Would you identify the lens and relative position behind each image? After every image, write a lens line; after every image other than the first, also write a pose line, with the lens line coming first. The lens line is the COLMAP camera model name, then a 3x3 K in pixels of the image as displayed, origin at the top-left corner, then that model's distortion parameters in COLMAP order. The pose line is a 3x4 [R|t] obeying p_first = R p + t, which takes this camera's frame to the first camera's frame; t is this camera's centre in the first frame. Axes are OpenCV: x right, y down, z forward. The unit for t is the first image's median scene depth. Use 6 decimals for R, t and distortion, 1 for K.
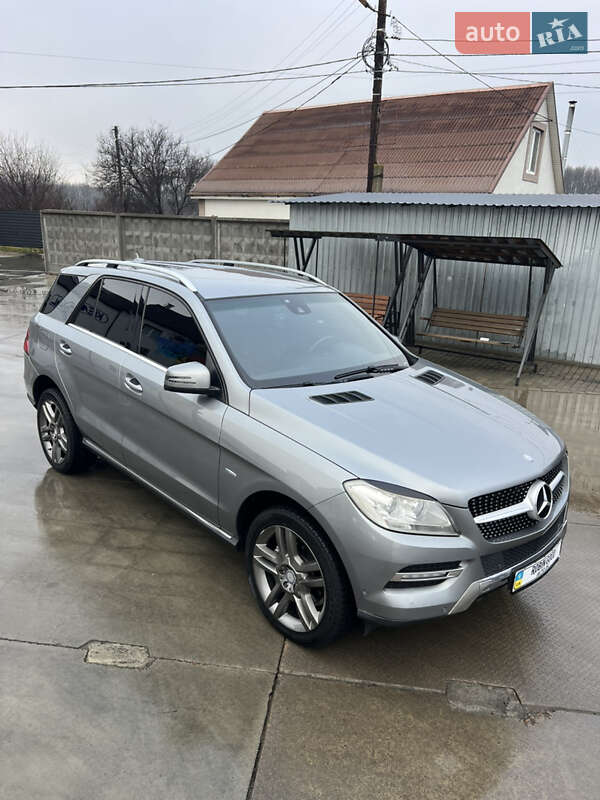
lens RADIAL K [[607.5, 0, 300.0], [0, 607.5, 400.0], [0, 0, 1]] dist [0.048418, -0.060219]
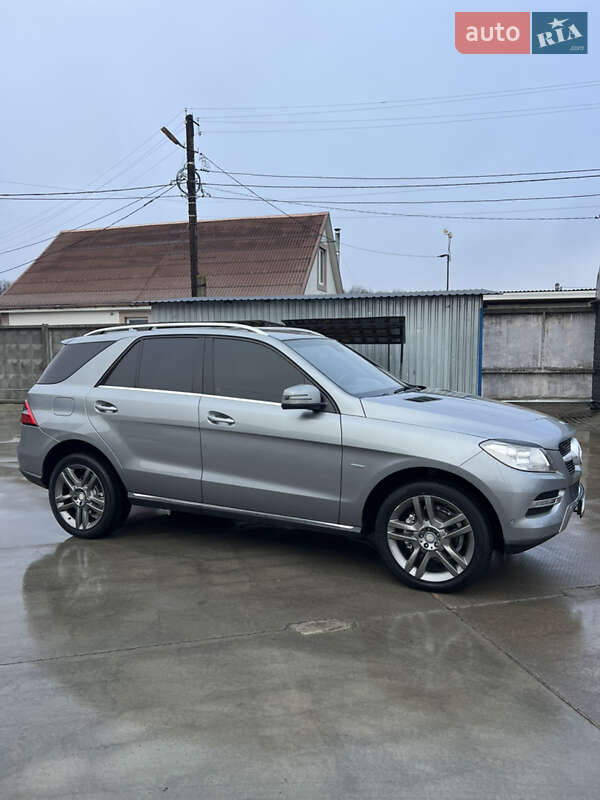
lens RADIAL K [[607.5, 0, 300.0], [0, 607.5, 400.0], [0, 0, 1]] dist [0.048418, -0.060219]
pose [[0.926511, -0.079179, 0.367842, -0.581156], [0.146229, 0.976533, -0.158116, 0.146453], [-0.346691, 0.200285, 0.916347, -0.082777]]
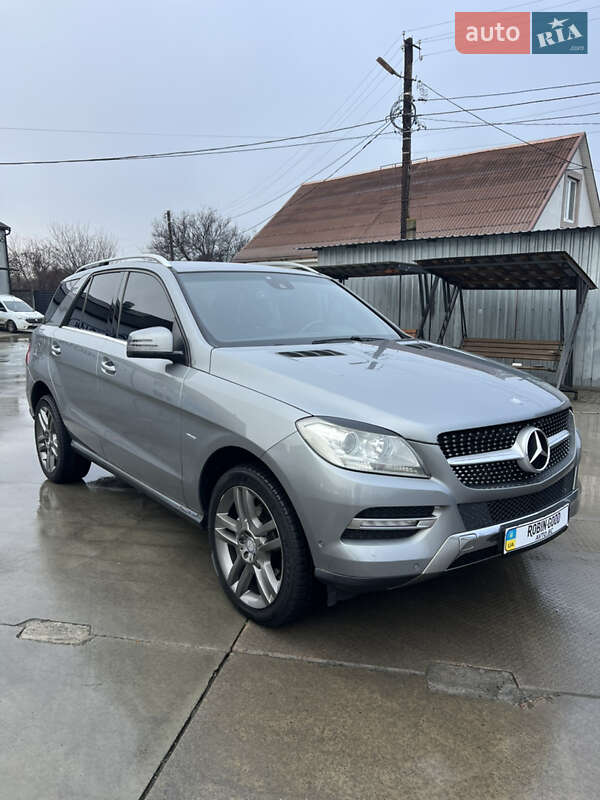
lens RADIAL K [[607.5, 0, 300.0], [0, 607.5, 400.0], [0, 0, 1]] dist [0.048418, -0.060219]
pose [[0.995717, -0.028749, -0.087870, 0.116882], [0.017753, 0.992192, -0.123451, 0.160281], [0.090733, 0.121362, 0.988453, 0.090162]]
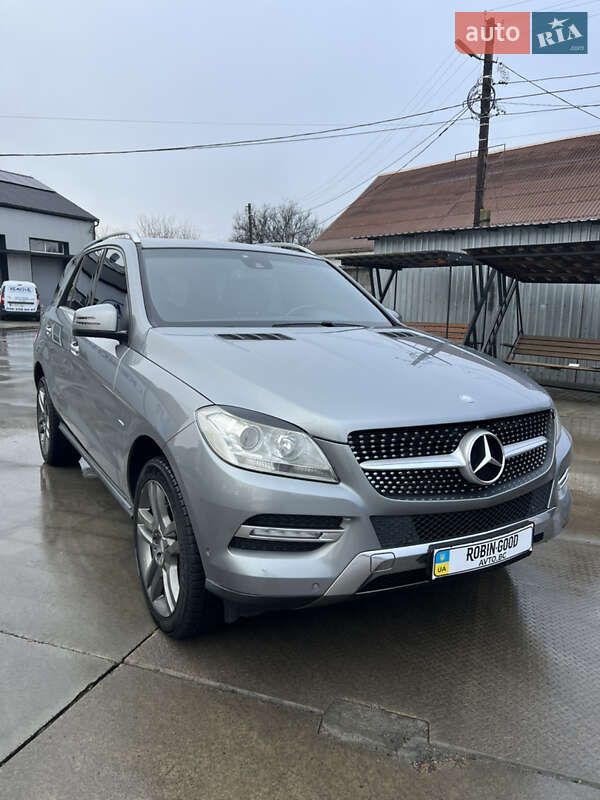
lens RADIAL K [[607.5, 0, 300.0], [0, 607.5, 400.0], [0, 0, 1]] dist [0.048418, -0.060219]
pose [[0.975421, 0.015545, -0.219802, 0.278044], [-0.041572, 0.992578, -0.114285, 0.154561], [0.216394, 0.120614, 0.968827, 0.203613]]
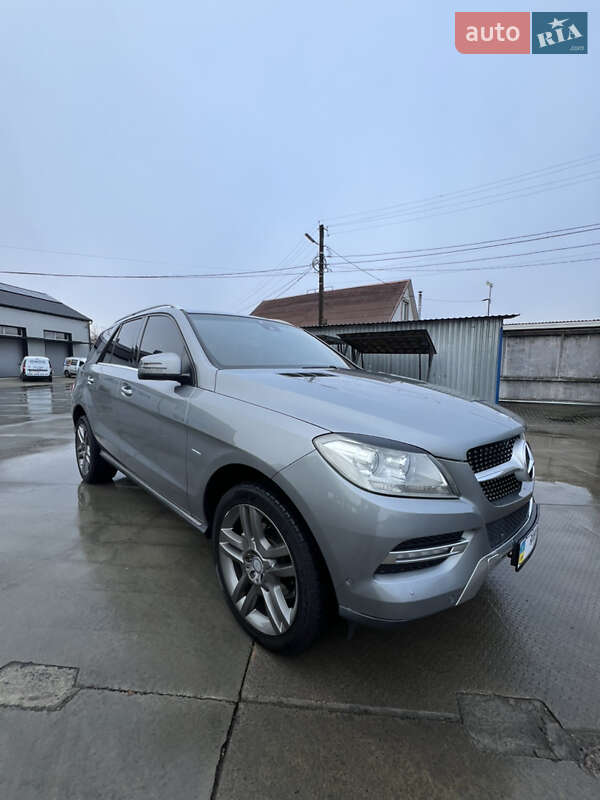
lens RADIAL K [[321.4, 0, 302.3], [0, 321.4, 397.2], [0, 0, 1]] dist [-0.004327, 0.000285]
pose [[0.998218, -0.033018, 0.049715, 0.027908], [0.041704, 0.981796, -0.185302, 0.119882], [-0.042692, 0.187045, 0.981423, 0.422553]]
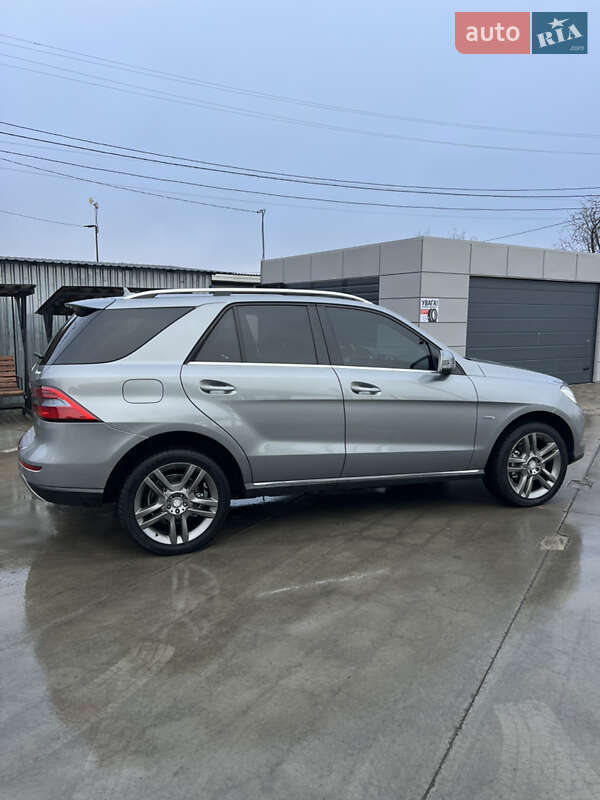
lens RADIAL K [[607.5, 0, 300.0], [0, 607.5, 400.0], [0, 0, 1]] dist [0.048418, -0.060219]
pose [[0.396573, -0.155118, 0.904803, -1.413041], [0.269693, 0.961814, 0.046686, -0.096504], [-0.877494, 0.225504, 0.423263, 0.685608]]
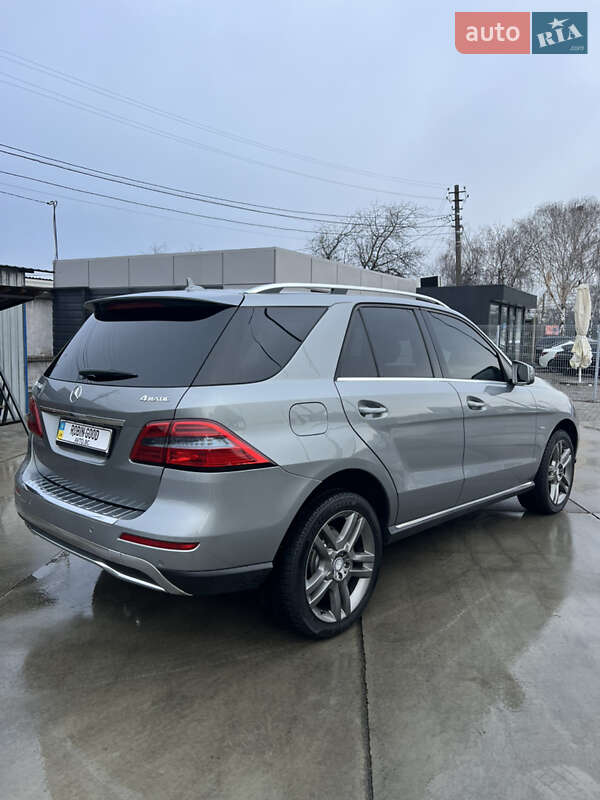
lens RADIAL K [[607.5, 0, 300.0], [0, 607.5, 400.0], [0, 0, 1]] dist [0.048418, -0.060219]
pose [[-0.058157, -0.141111, 0.988284, -1.321134], [0.268466, 0.951281, 0.151626, -0.276801], [-0.961532, 0.274139, -0.017440, 1.380273]]
